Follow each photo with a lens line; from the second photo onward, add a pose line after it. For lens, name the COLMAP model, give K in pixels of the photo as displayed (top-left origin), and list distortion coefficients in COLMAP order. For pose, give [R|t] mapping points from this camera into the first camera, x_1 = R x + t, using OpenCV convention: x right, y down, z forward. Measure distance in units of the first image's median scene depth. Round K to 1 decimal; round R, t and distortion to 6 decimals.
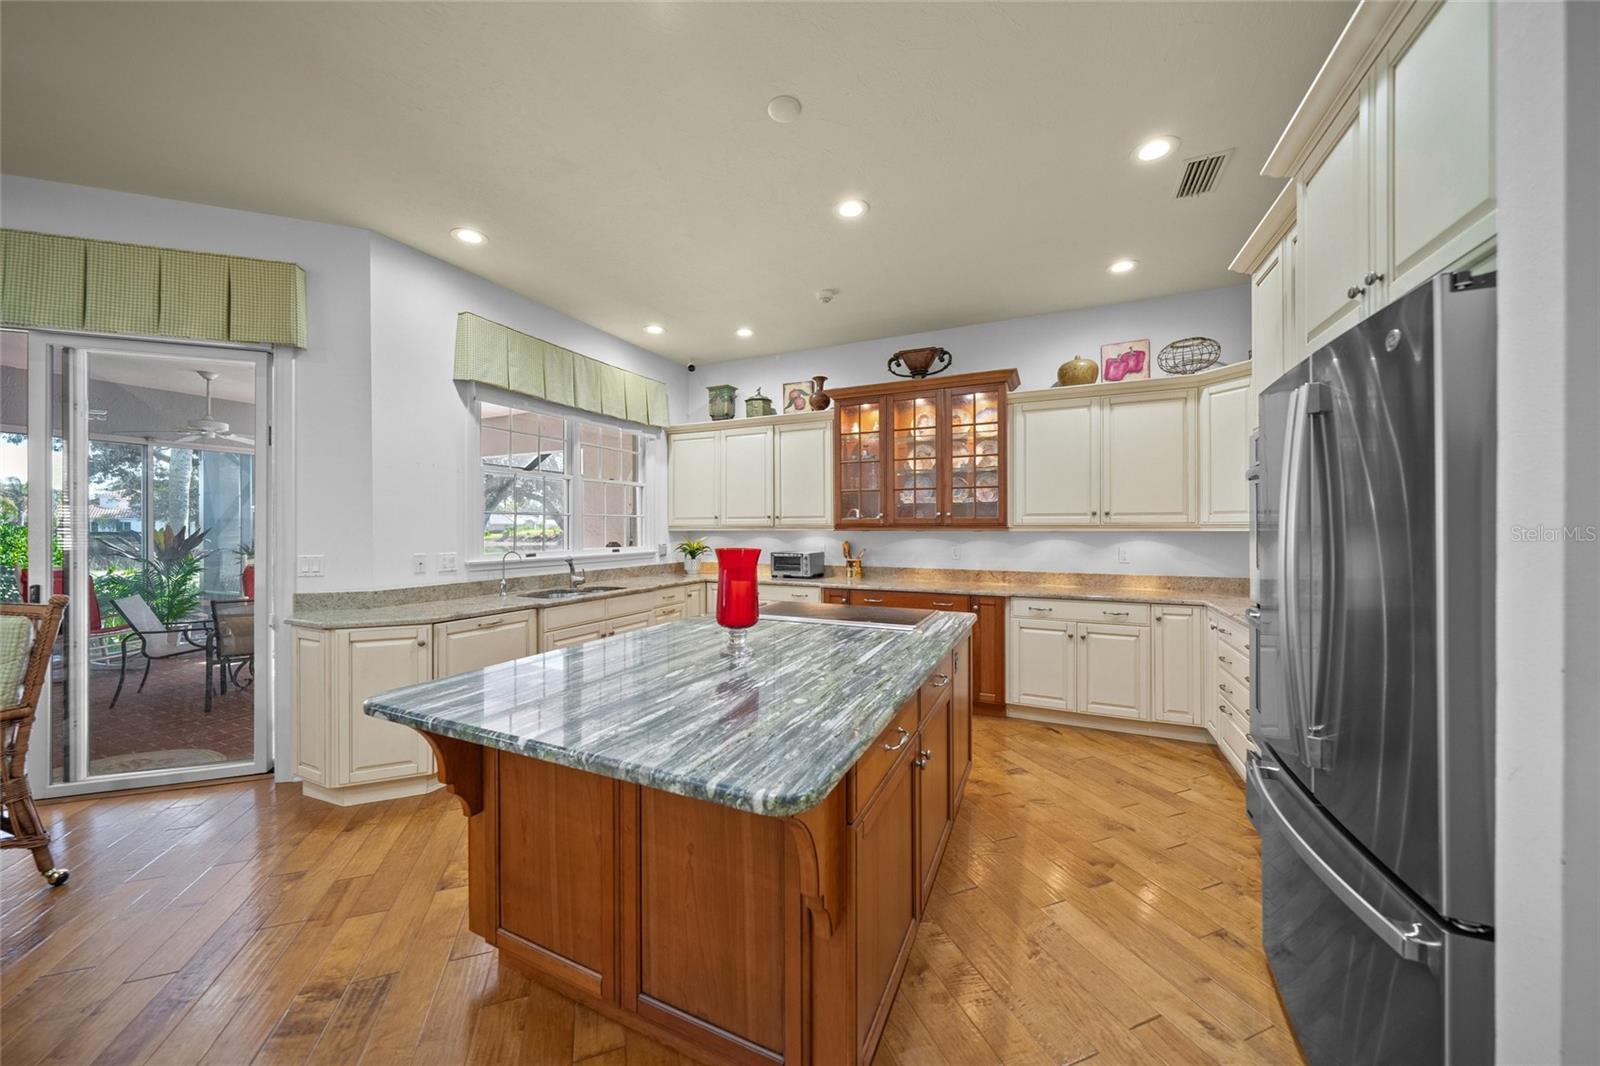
lens RADIAL K [[546.1, 0, 802.2], [0, 546.1, 525.1], [0, 0, 1]] dist [-0.001372, -0.000040]
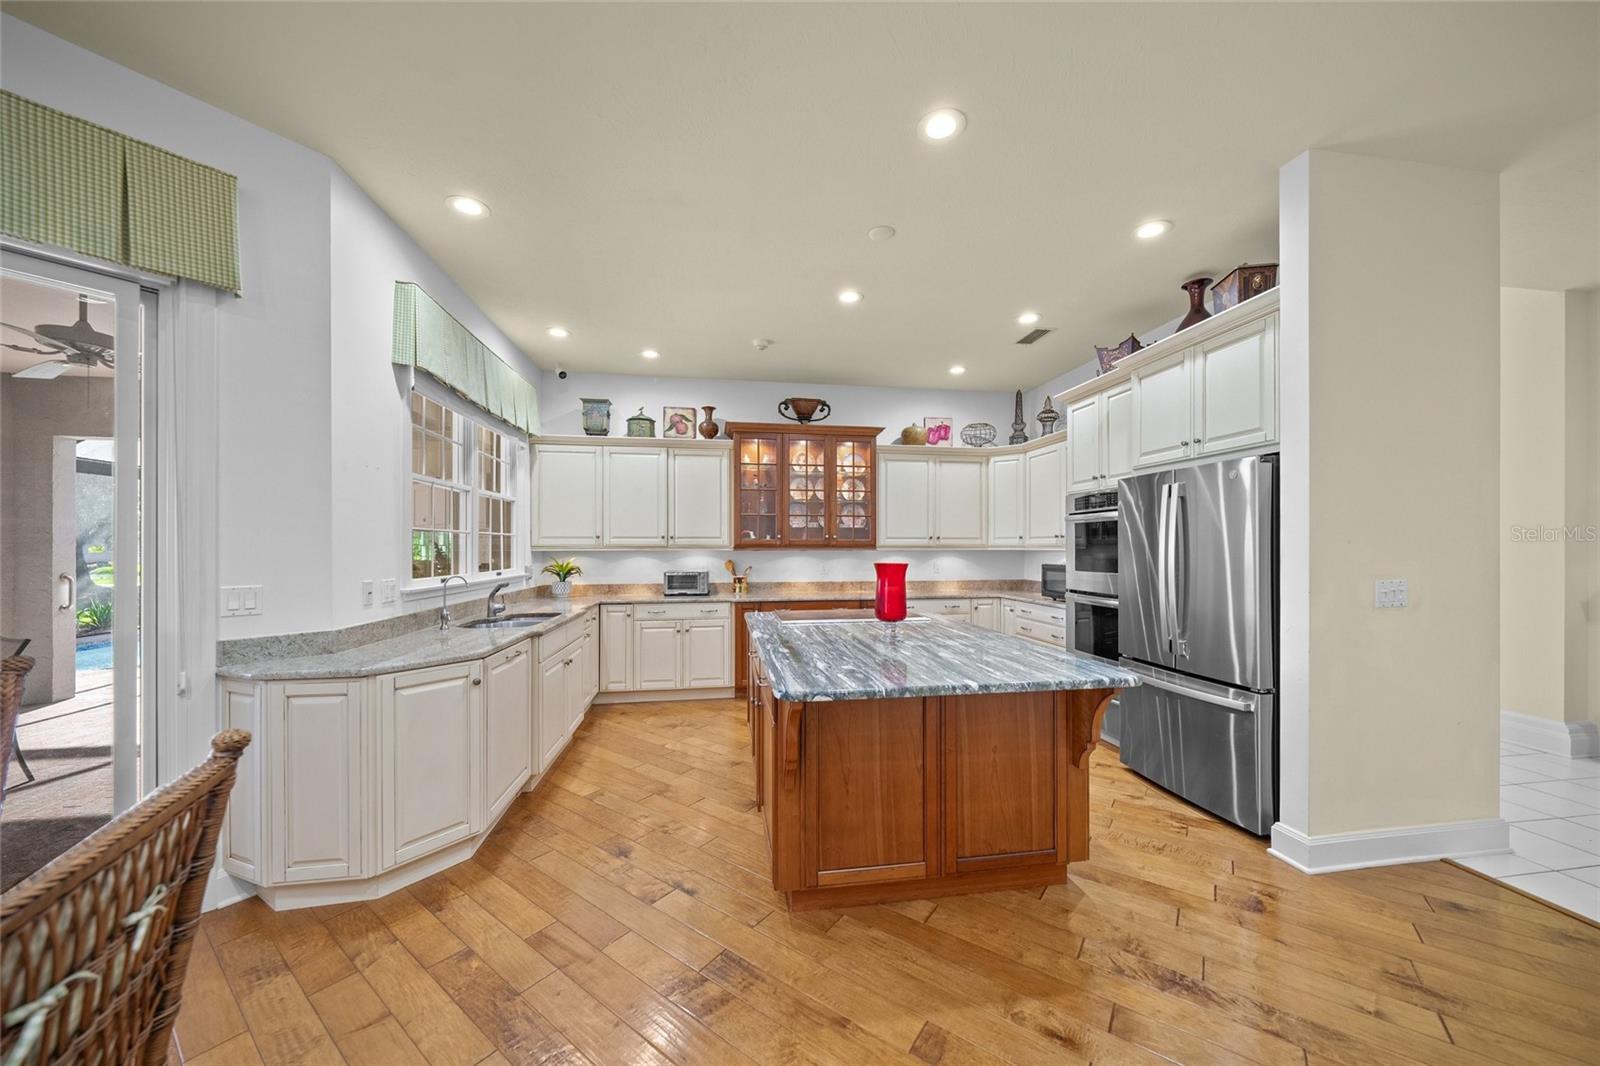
lens RADIAL K [[557.0, 0, 802.2], [0, 557.0, 543.5], [0, 0, 1]] dist [-0.001365, -0.000068]
pose [[0.830270, 0.004606, 0.557343, -0.480612], [-0.002957, 0.999988, -0.003858, 0.000387], [-0.557354, 0.001555, 0.830273, -0.009926]]
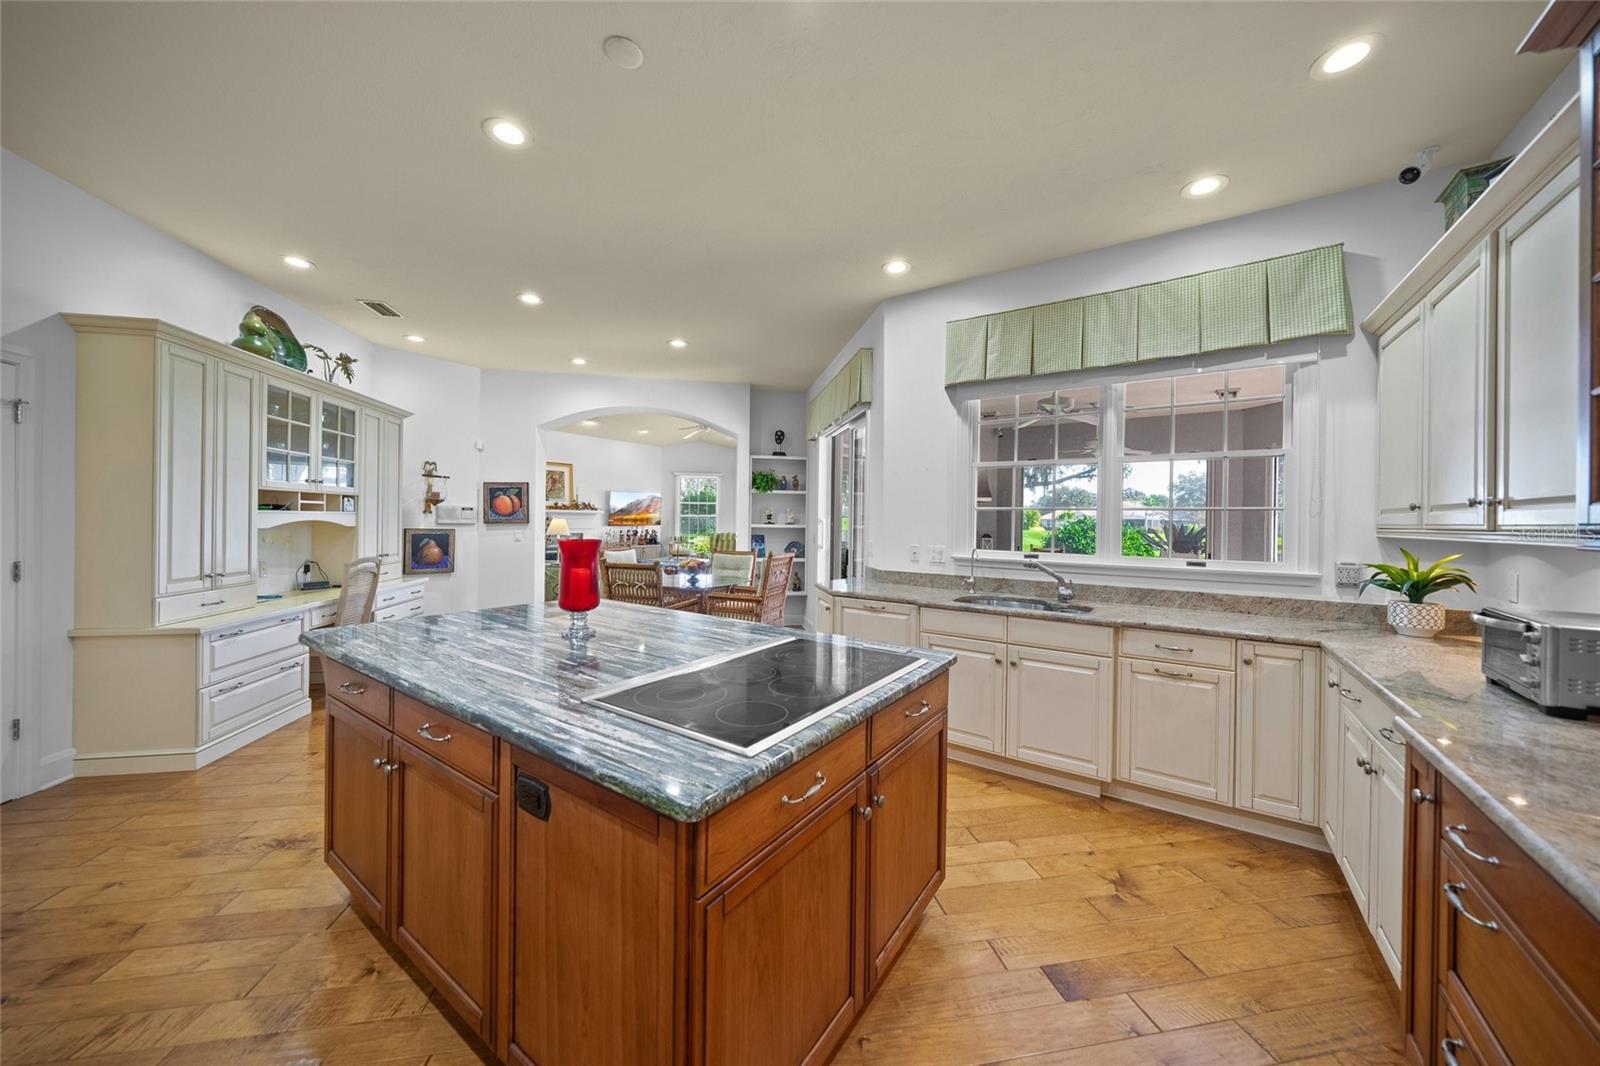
lens RADIAL K [[546.1, 0, 802.2], [0, 546.1, 525.1], [0, 0, 1]] dist [-0.001372, -0.000040]
pose [[-0.168592, 0.006085, -0.985667, 0.395008], [-0.010281, 0.999916, 0.007931, 0.001380], [0.985632, 0.011471, -0.168515, 0.726634]]
